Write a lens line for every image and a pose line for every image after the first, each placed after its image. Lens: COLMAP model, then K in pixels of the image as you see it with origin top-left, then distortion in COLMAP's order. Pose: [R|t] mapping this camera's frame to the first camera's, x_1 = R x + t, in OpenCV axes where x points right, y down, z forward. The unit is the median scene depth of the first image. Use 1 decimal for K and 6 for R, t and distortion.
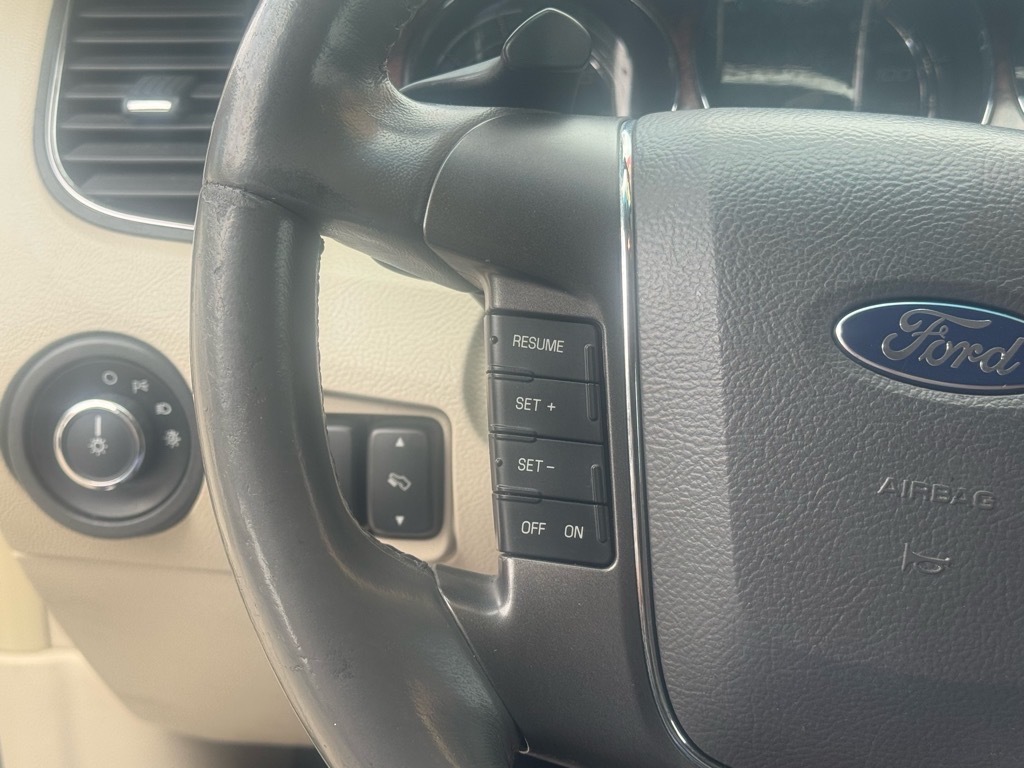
lens RADIAL K [[1574.4, 0, 511.8], [0, 1574.4, 379.3], [0, 0, 1]] dist [0.093595, 0.000000]
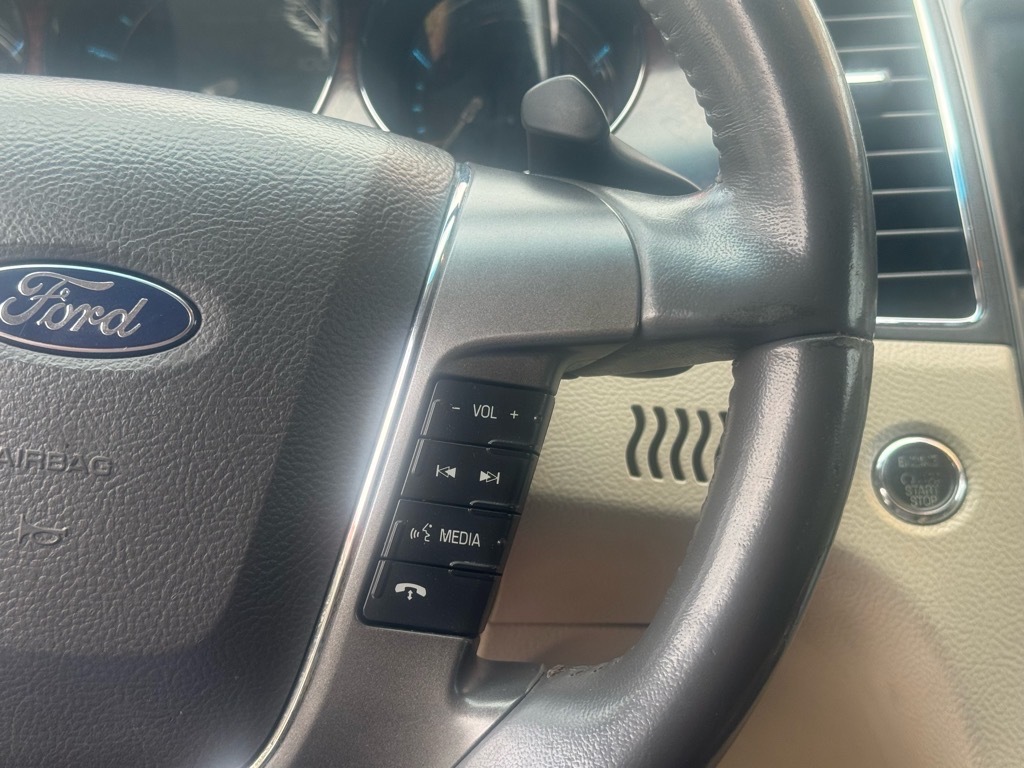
lens RADIAL K [[1574.4, 0, 483.4], [0, 1574.4, 375.6], [0, 0, 1]] dist [0.093595, 0.000000]
pose [[0.992227, -0.031377, 0.120418, 0.409814], [0.033794, 0.999265, -0.018085, 0.045857], [-0.119762, 0.022014, 0.992559, 0.009385]]
